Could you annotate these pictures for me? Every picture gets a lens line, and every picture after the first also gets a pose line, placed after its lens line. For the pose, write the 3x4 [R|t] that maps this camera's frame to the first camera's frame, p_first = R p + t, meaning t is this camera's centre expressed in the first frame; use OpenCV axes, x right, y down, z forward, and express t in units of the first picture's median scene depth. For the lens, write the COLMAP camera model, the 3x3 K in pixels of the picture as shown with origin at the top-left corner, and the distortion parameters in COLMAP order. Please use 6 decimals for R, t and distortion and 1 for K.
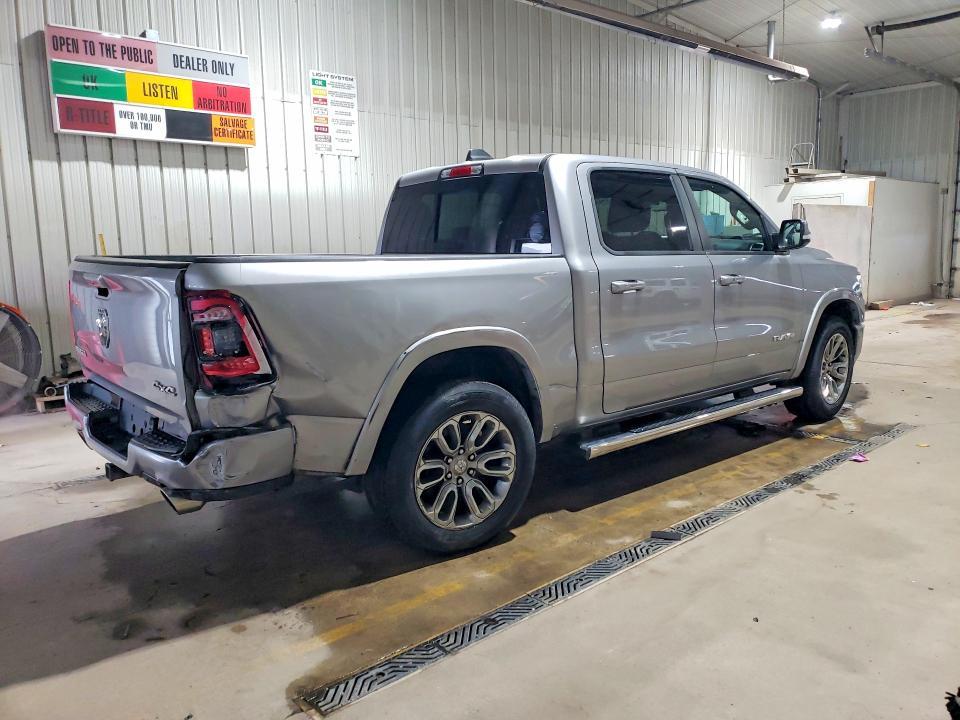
lens RADIAL K [[735.4, 0, 479.5], [0, 735.4, 353.3], [0, 0, 1]] dist [0.001994, 0.012847]
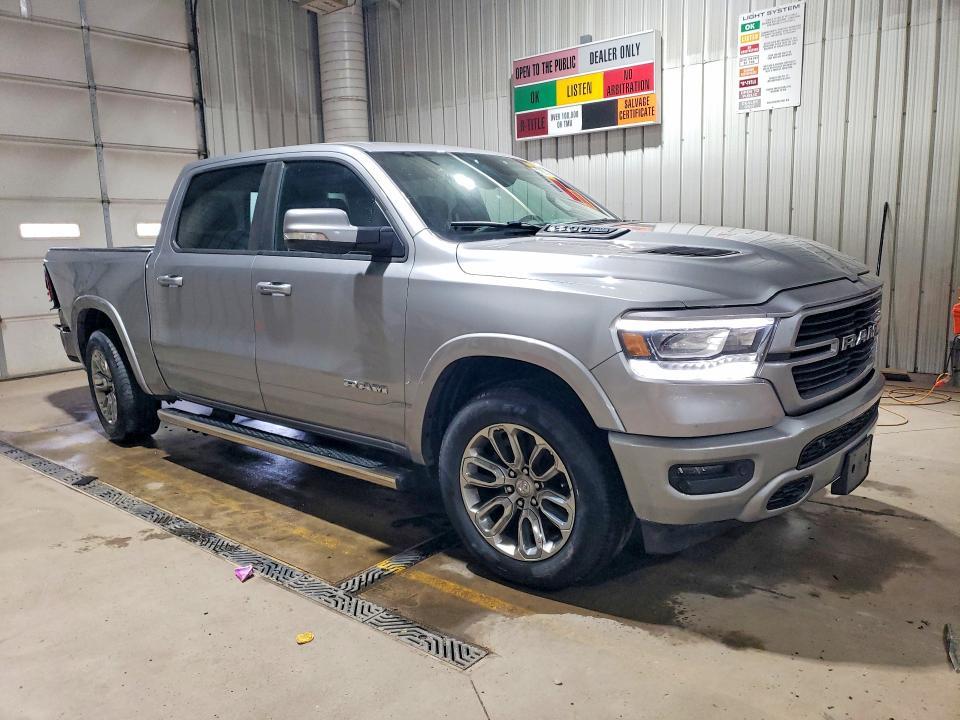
lens RADIAL K [[735.4, 0, 479.3], [0, 735.4, 362.3], [0, 0, 1]] dist [0.001994, 0.012847]
pose [[0.152976, 0.185399, -0.970683, 0.747214], [-0.115091, 0.978903, 0.168831, -0.116261], [0.981505, 0.085890, 0.171087, 0.695069]]
